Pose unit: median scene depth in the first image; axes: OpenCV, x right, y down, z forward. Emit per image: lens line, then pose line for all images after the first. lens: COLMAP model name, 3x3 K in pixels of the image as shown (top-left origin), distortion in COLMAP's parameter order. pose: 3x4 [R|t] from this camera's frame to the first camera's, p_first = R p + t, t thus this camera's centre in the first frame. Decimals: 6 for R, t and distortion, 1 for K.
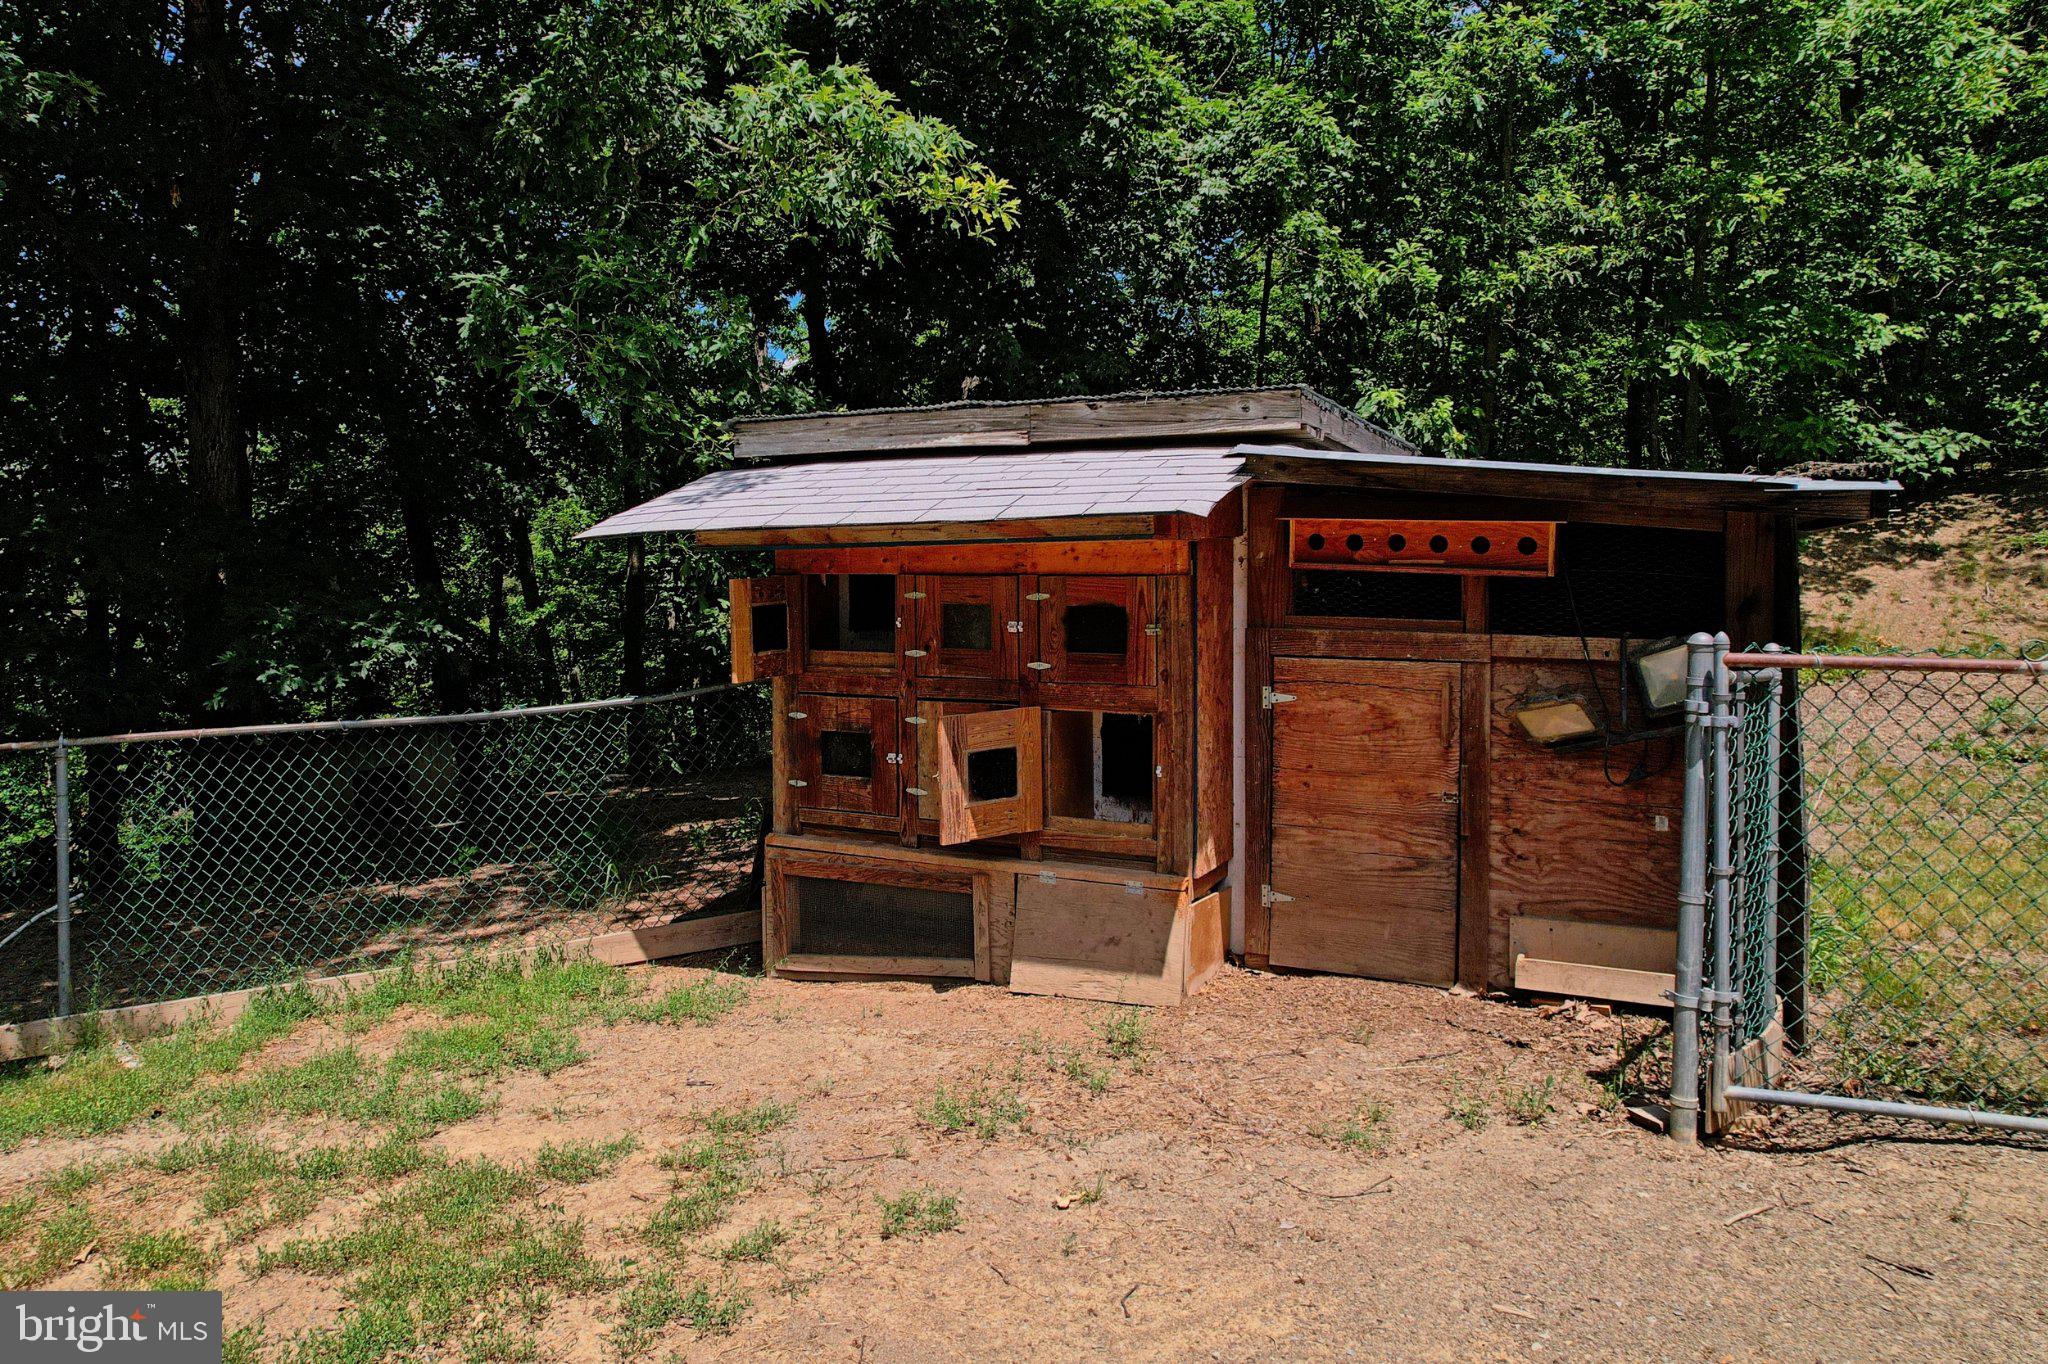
lens RADIAL K [[1422.7, 0, 1022.5], [0, 1422.7, 672.4], [0, 0, 1]] dist [-0.015653, -0.001535]
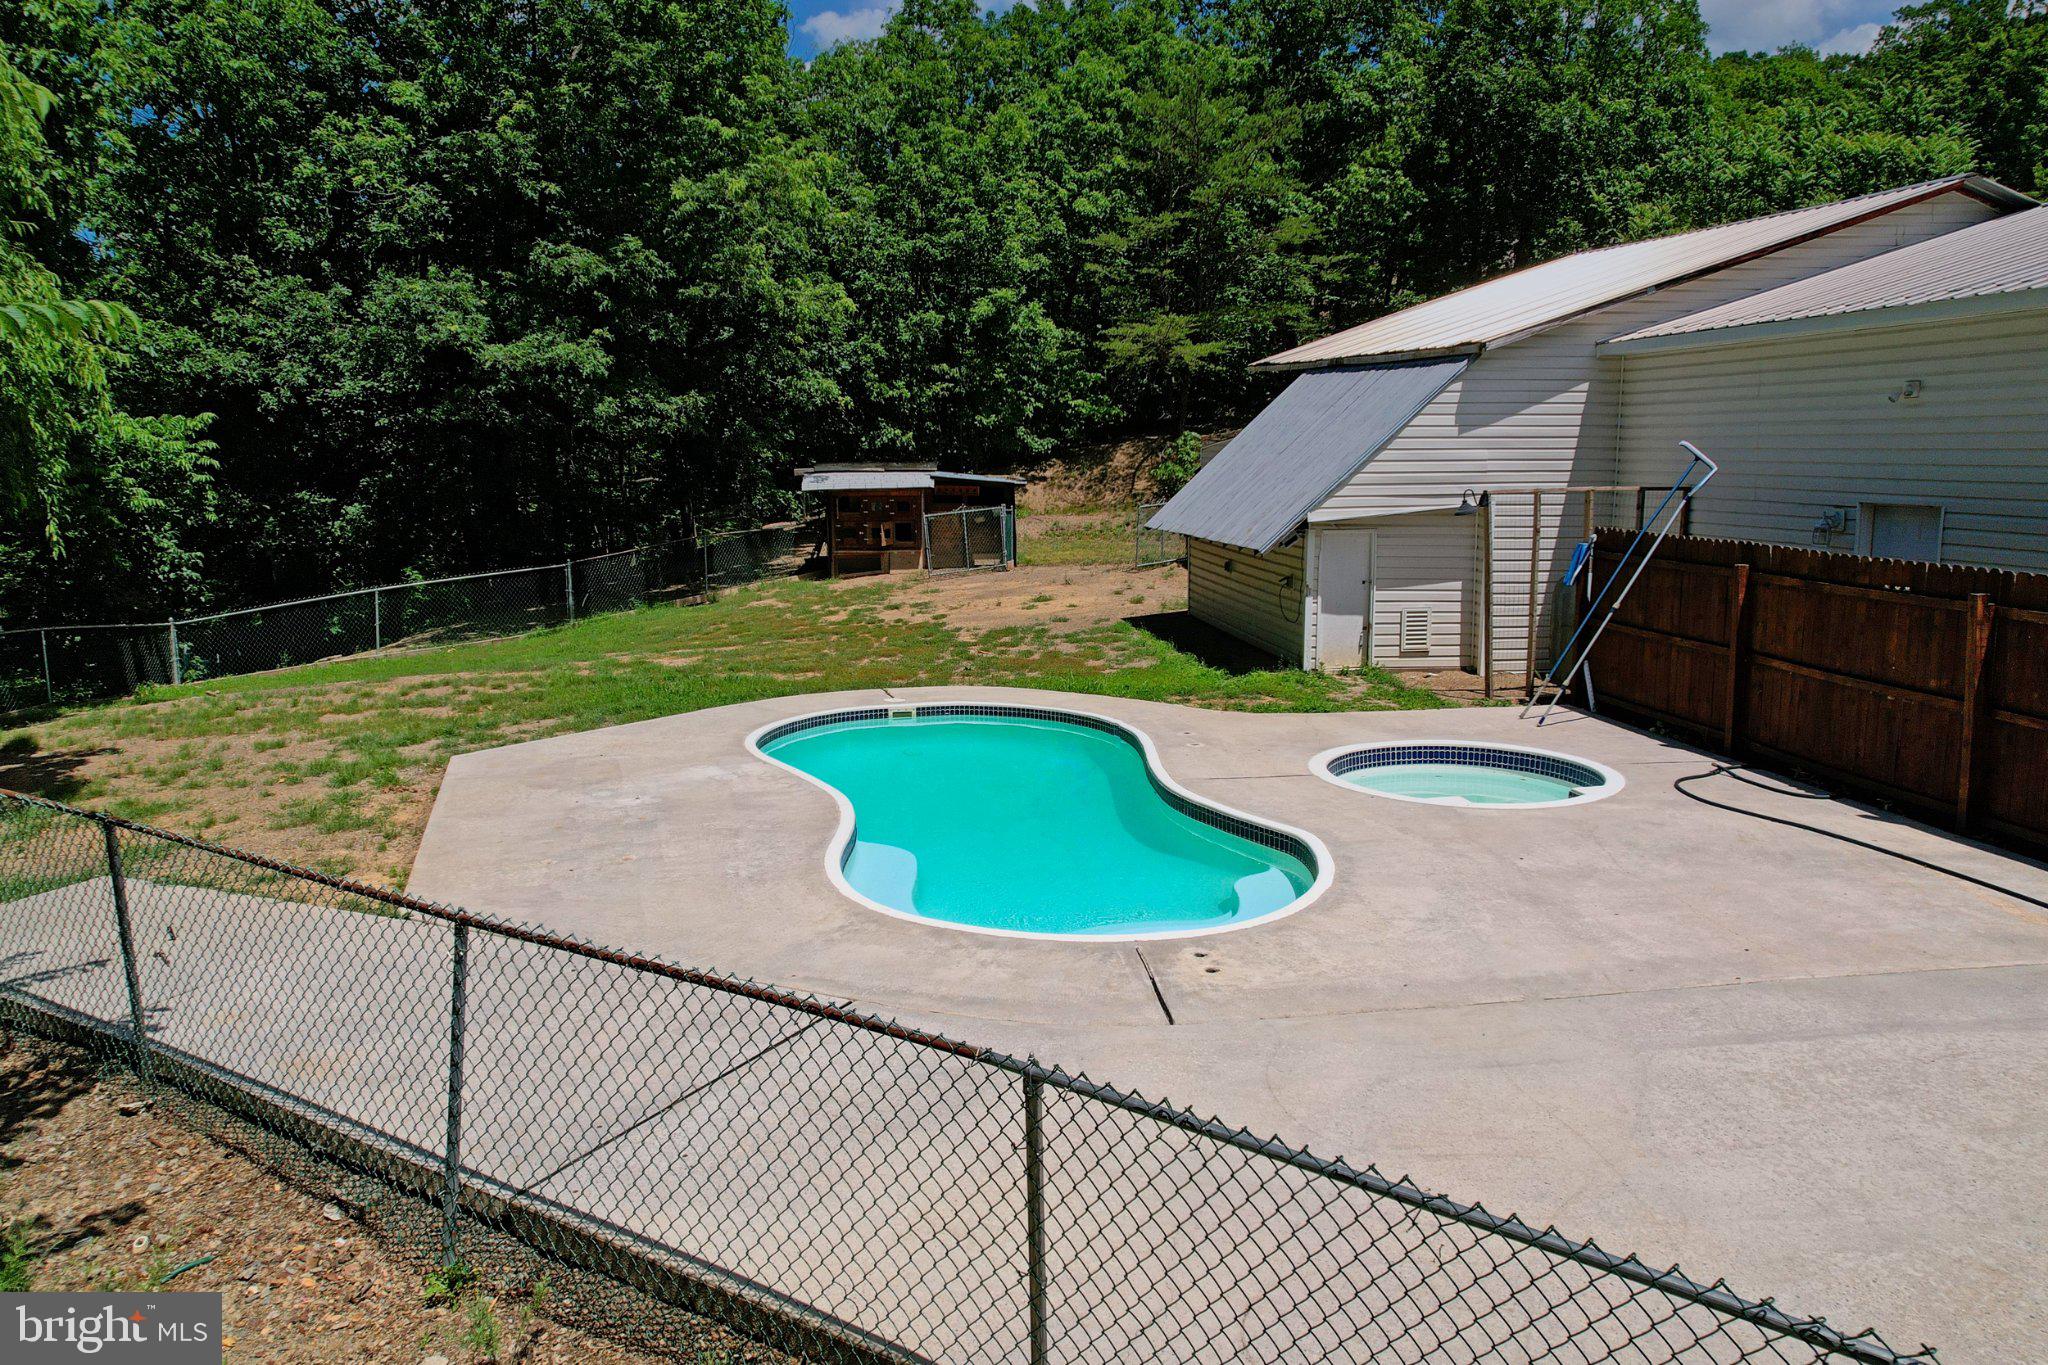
lens RADIAL K [[1555.5, 0, 1023.5], [0, 1555.5, 684.9], [0, 0, 1]] dist [-0.000943, -0.000016]
pose [[0.868493, -0.082361, 0.488811, -1.301455], [0.037054, 0.994128, 0.101669, 0.030663], [-0.494314, -0.070187, 0.866445, -2.301580]]
